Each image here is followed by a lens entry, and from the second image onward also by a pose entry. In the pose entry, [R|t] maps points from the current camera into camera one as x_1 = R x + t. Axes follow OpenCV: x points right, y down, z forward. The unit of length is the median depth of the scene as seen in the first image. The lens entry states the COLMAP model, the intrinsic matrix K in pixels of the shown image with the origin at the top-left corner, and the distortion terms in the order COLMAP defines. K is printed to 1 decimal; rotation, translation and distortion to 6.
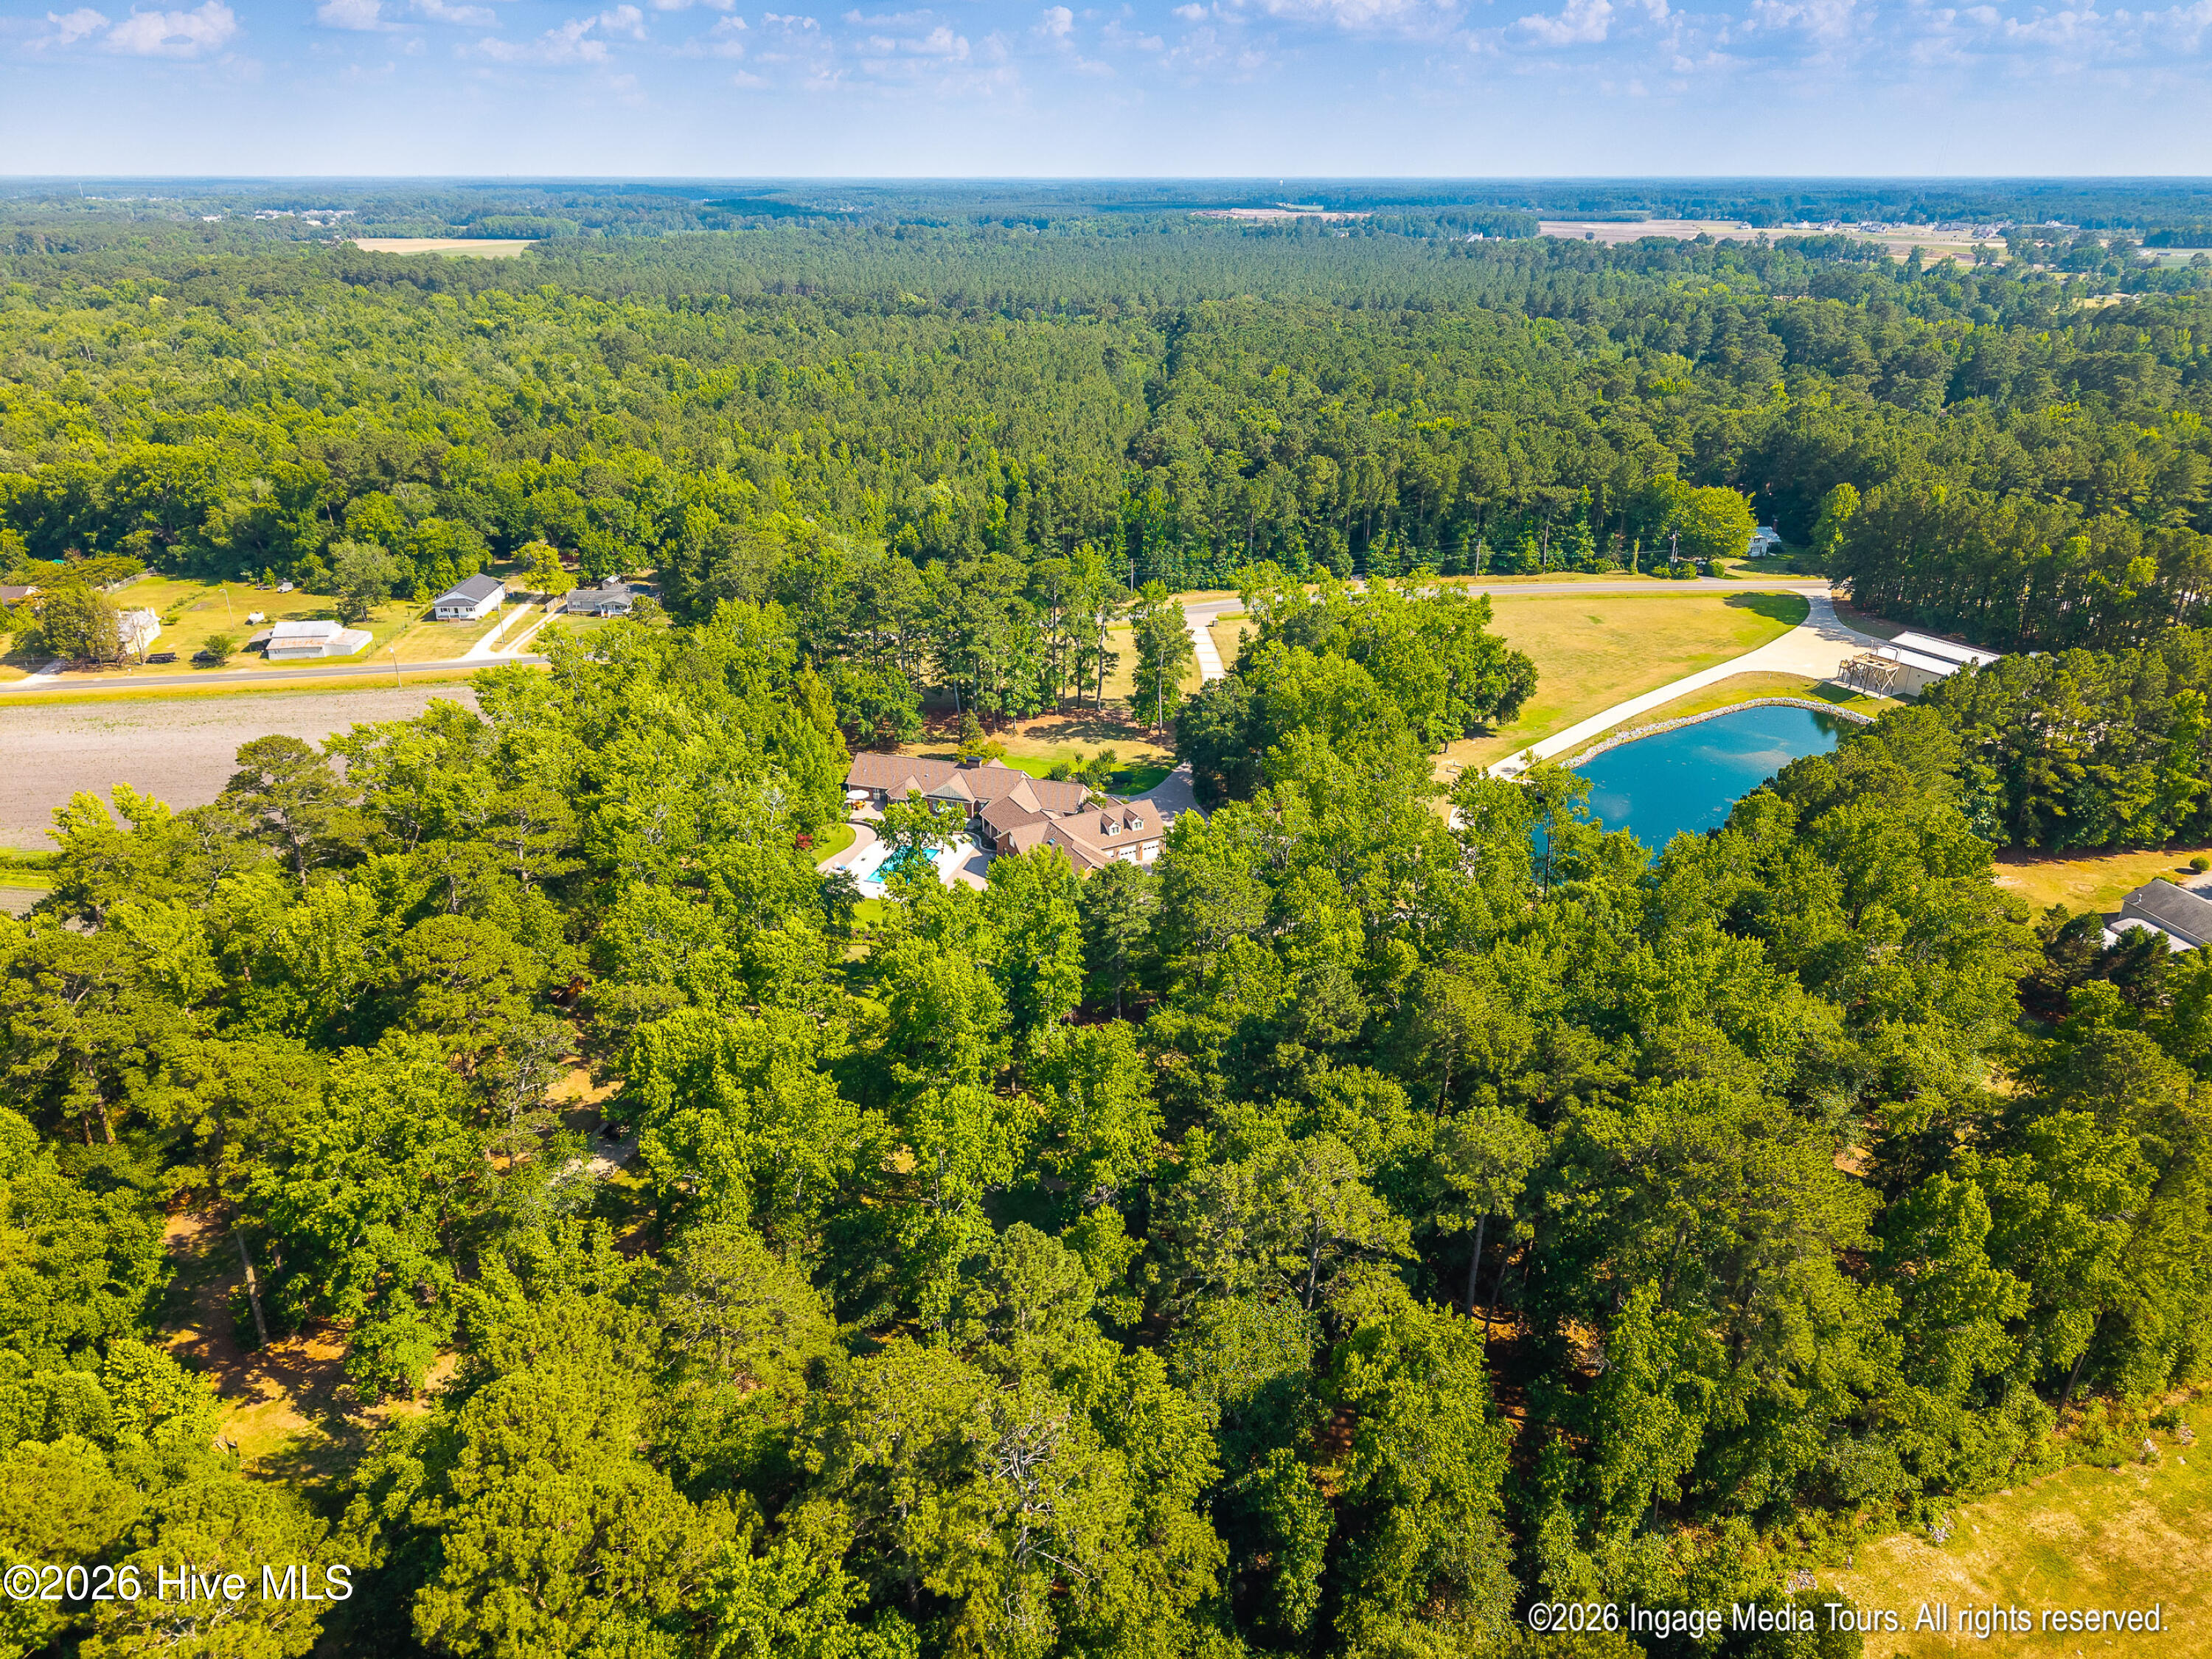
lens RADIAL K [[1471.5, 0, 1102.0], [0, 1471.5, 835.2], [0, 0, 1]] dist [0.024734, -0.022647]
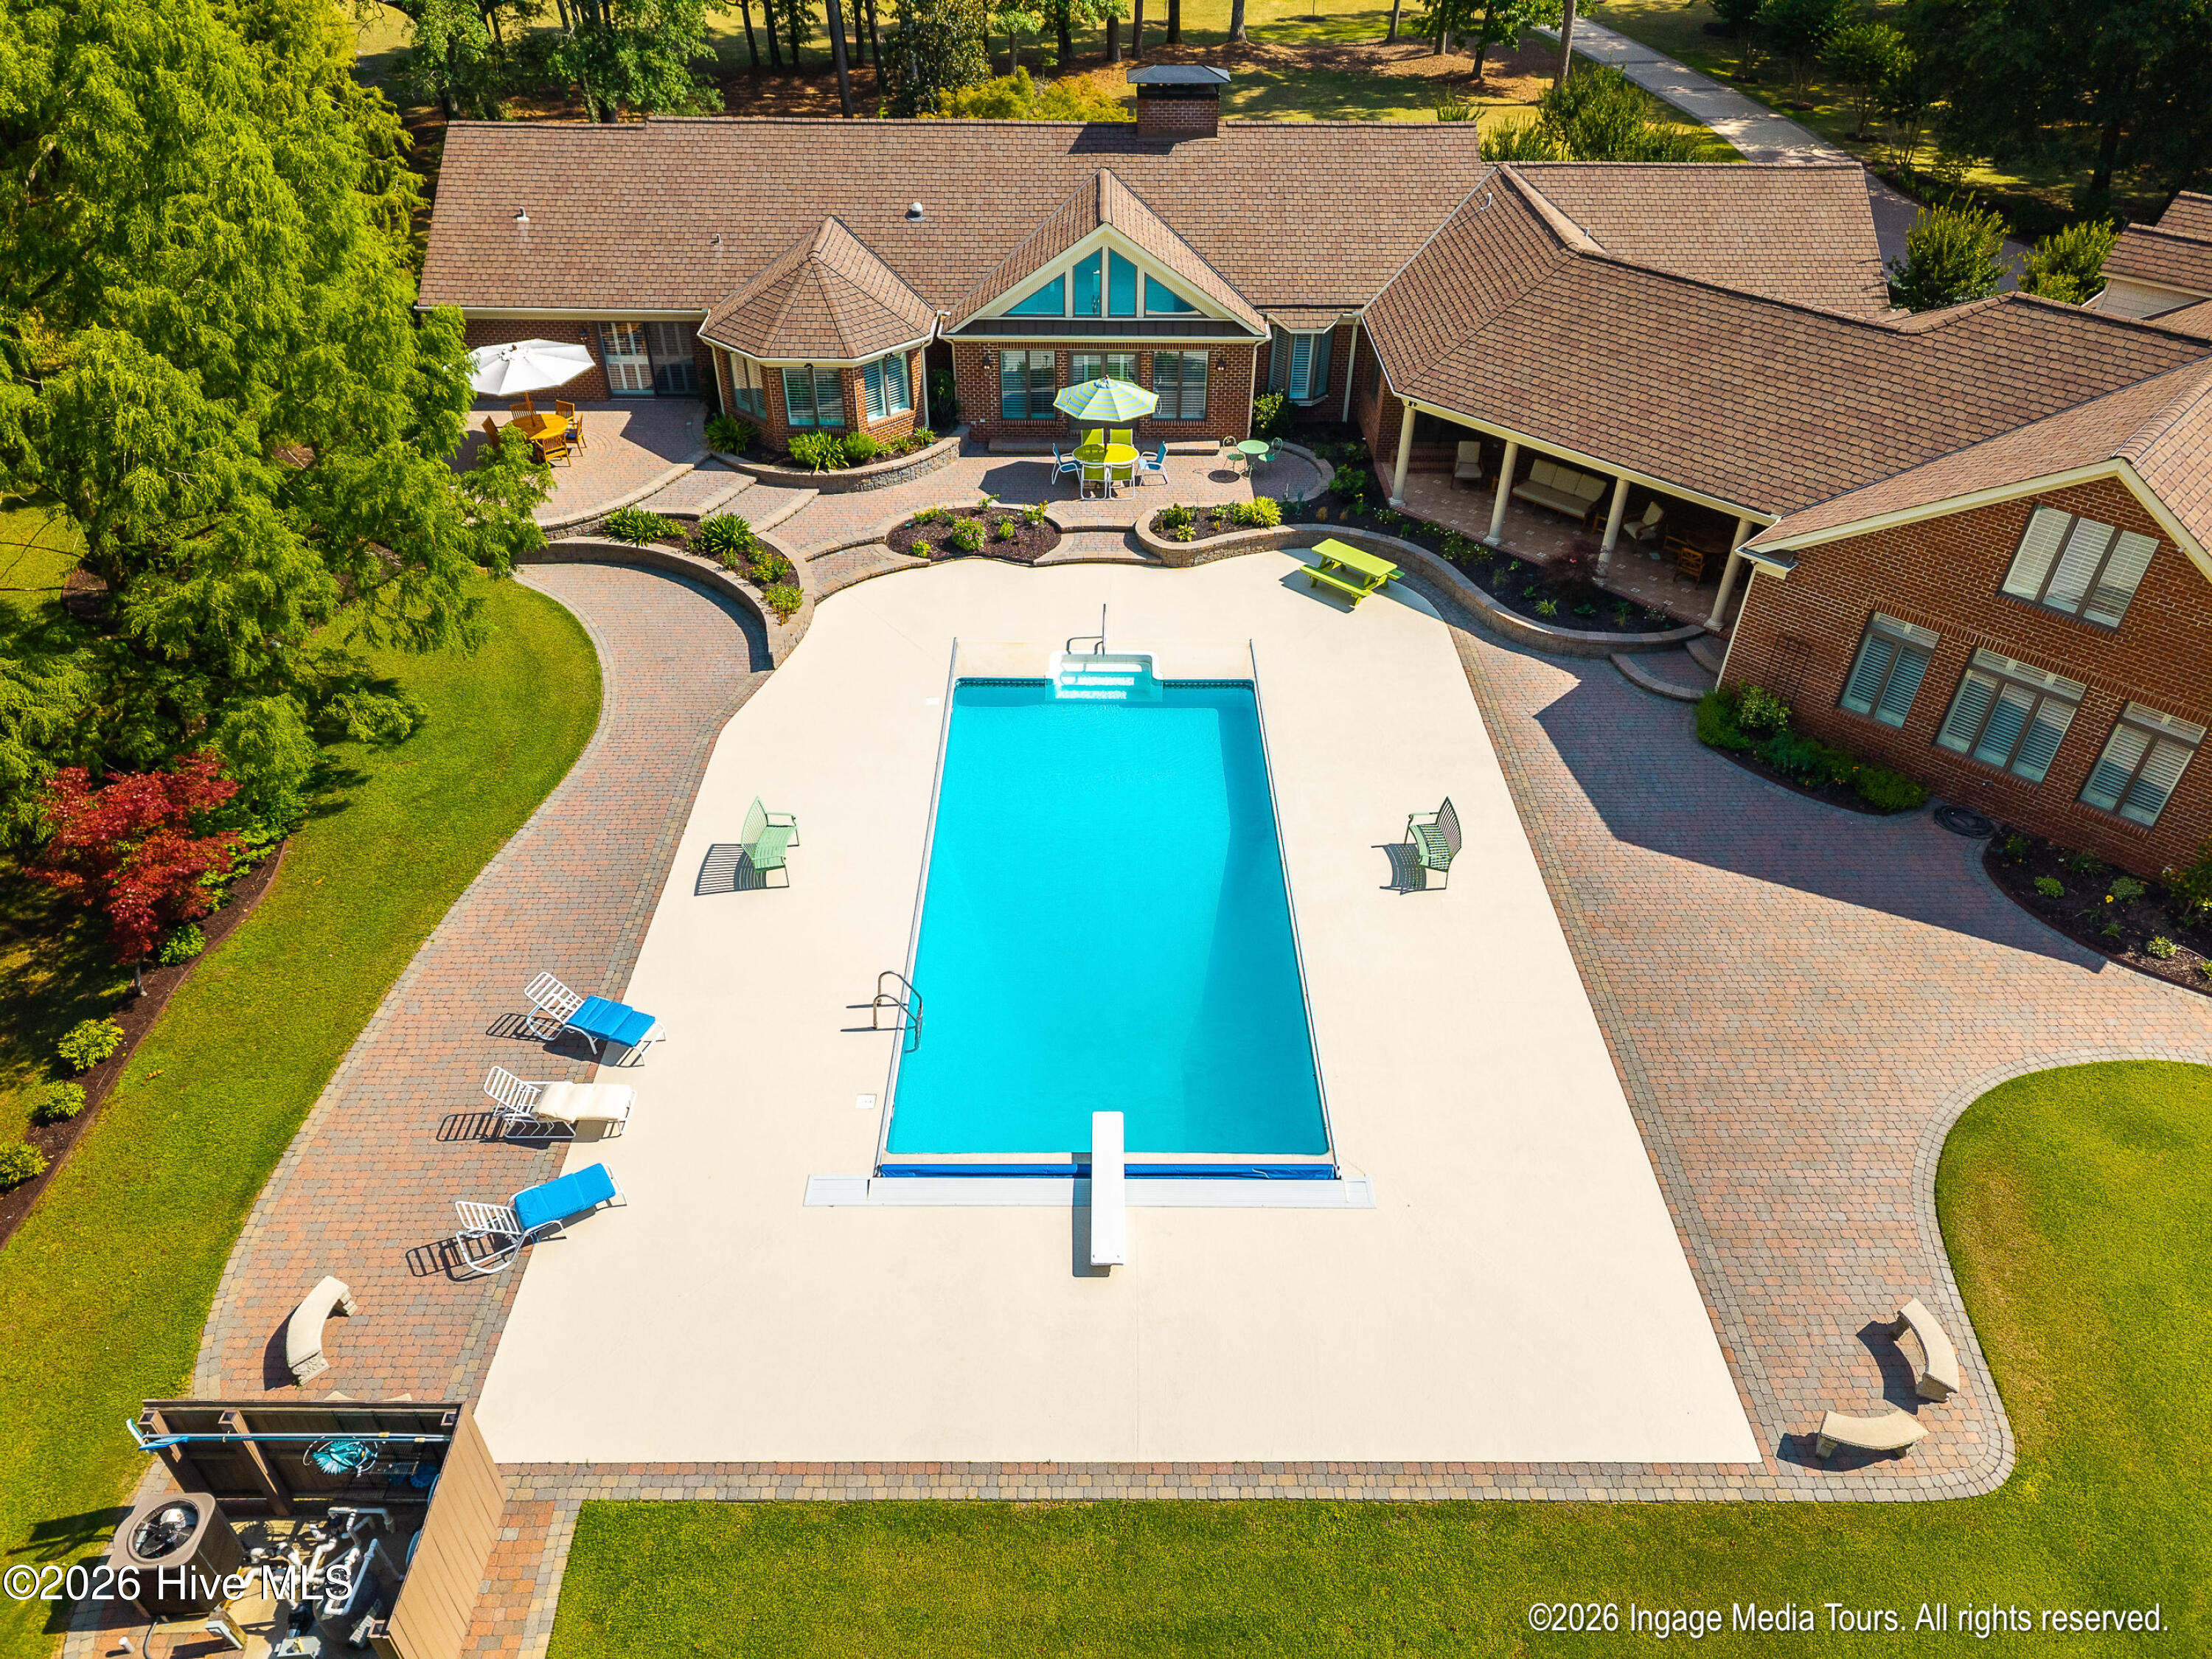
lens RADIAL K [[1471.5, 0, 1111.0], [0, 1471.5, 820.3], [0, 0, 1]] dist [0.024734, -0.022647]
pose [[0.954963, -0.178116, 0.237318, -0.128703], [0.118708, 0.962333, 0.244588, -0.010601], [-0.271944, -0.205401, 0.940137, 0.701517]]
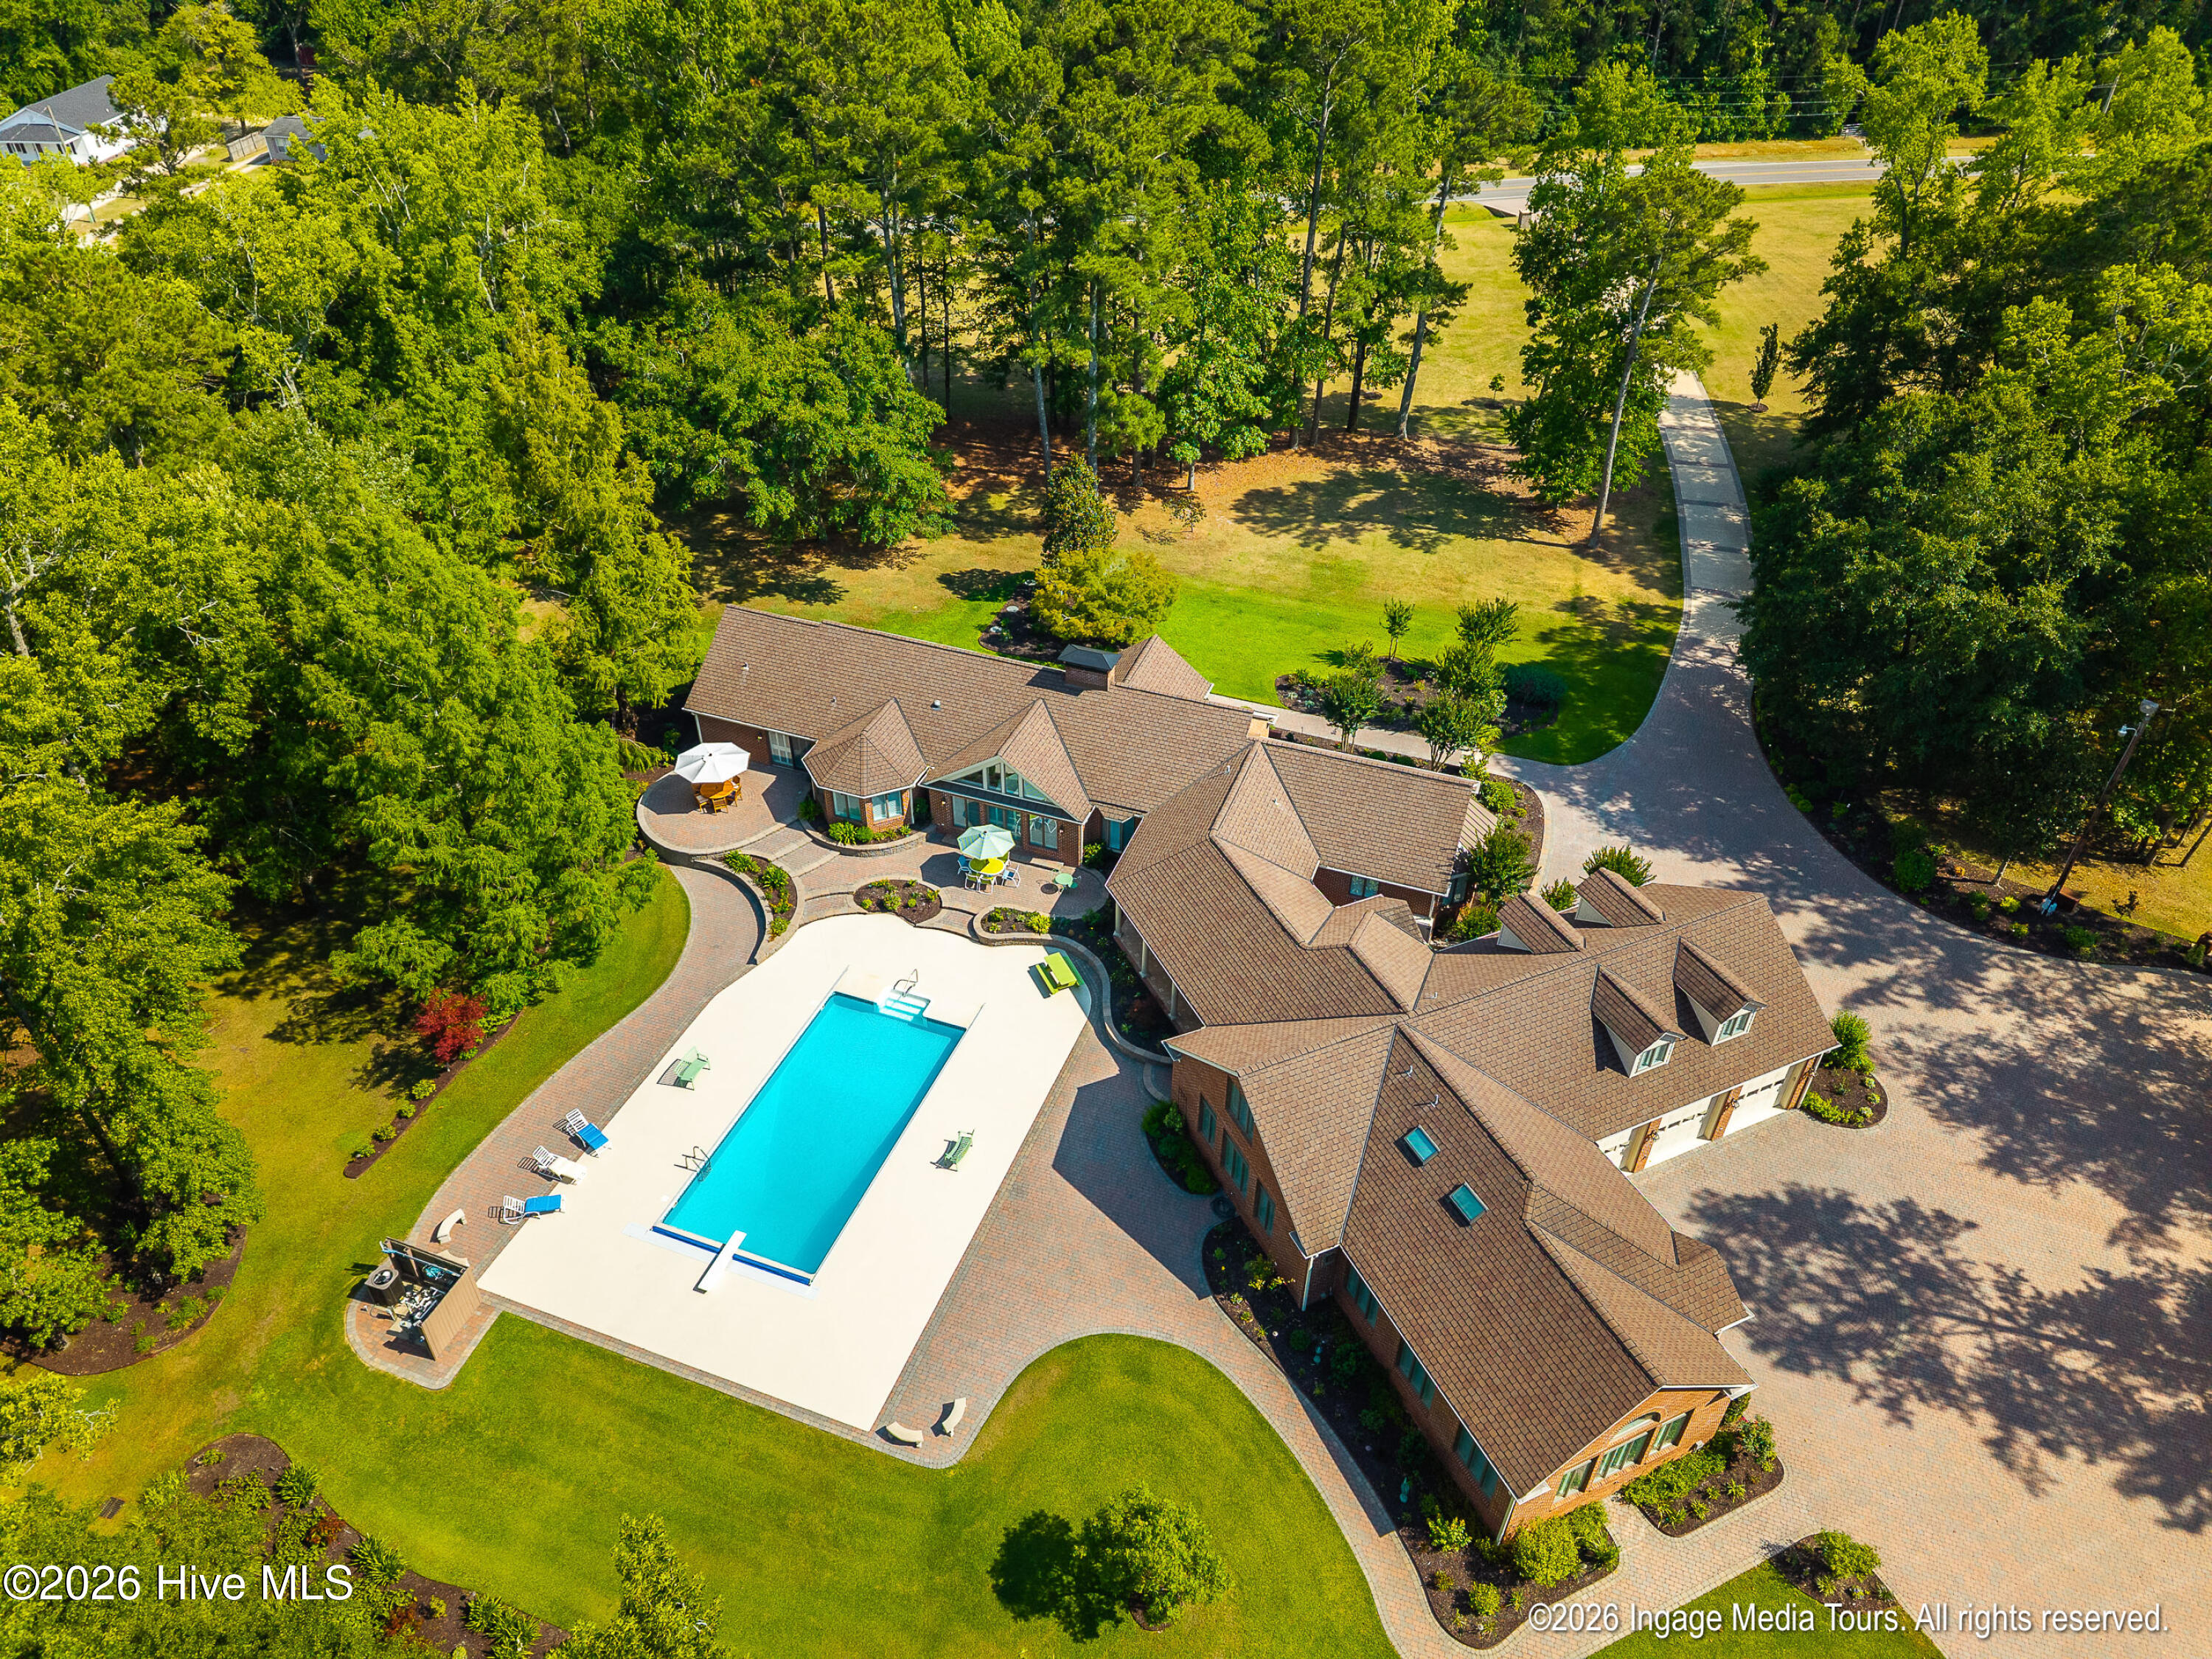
lens RADIAL K [[1471.5, 0, 1121.2], [0, 1471.5, 825.4], [0, 0, 1]] dist [0.024734, -0.022647]
pose [[0.998185, 0.043711, -0.041420, -0.057307], [-0.032637, 0.970737, 0.237917, -0.076968], [0.050607, -0.236133, 0.970402, 0.597265]]
